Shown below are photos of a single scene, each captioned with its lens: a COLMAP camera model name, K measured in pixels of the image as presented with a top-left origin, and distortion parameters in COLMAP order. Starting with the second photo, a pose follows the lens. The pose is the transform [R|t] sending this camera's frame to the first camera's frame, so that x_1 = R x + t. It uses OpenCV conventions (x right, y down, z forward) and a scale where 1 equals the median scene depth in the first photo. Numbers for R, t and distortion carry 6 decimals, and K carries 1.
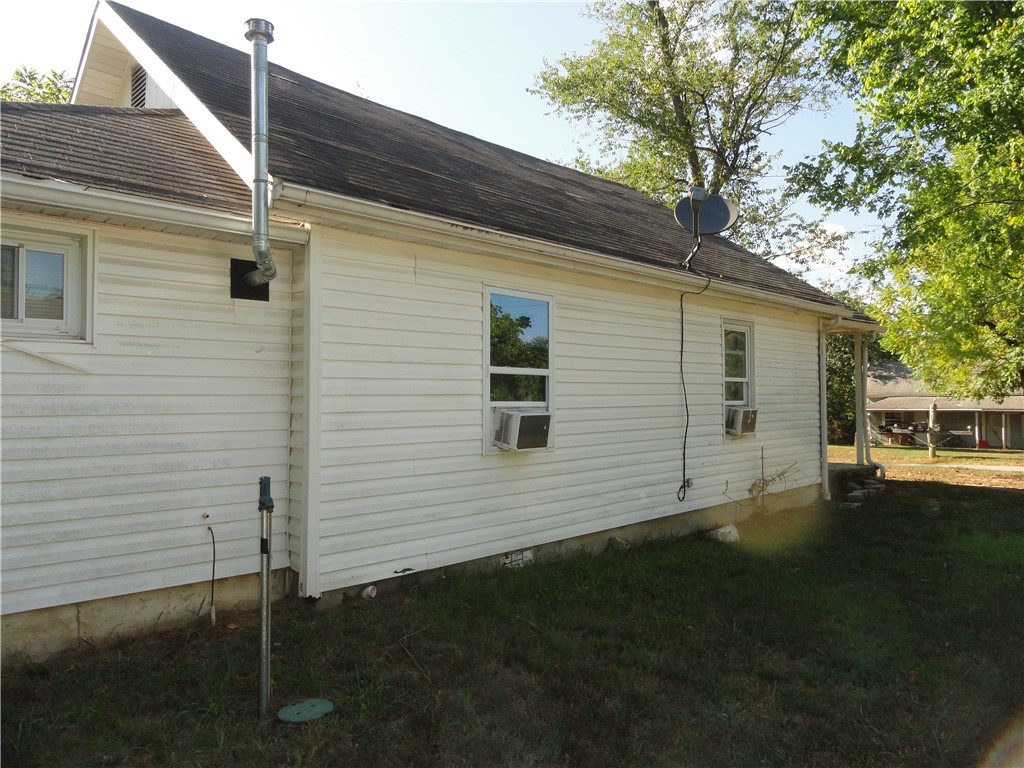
lens RADIAL K [[721.4, 0, 509.6], [0, 721.4, 388.8], [0, 0, 1]] dist [-0.002660, 0.013157]
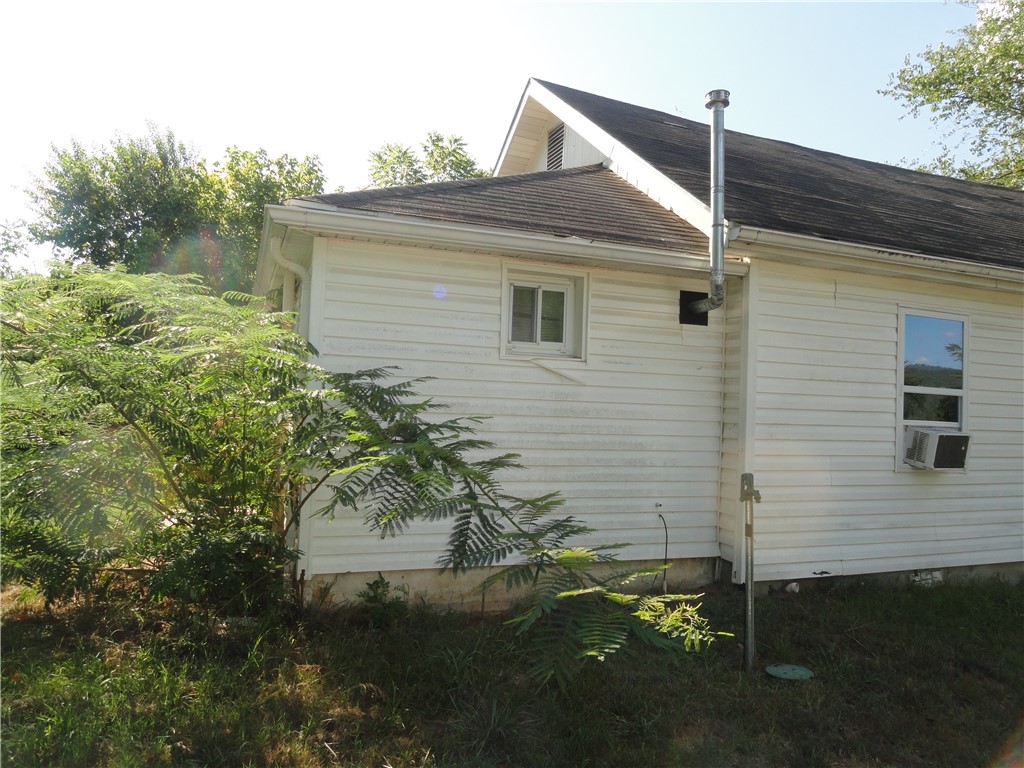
lens RADIAL K [[721.4, 0, 509.6], [0, 721.4, 388.8], [0, 0, 1]] dist [-0.002660, 0.013157]
pose [[0.922060, 0.022641, -0.386384, -0.176009], [-0.031352, 0.999376, -0.016258, 0.009280], [0.385775, 0.027104, 0.922195, -0.194669]]
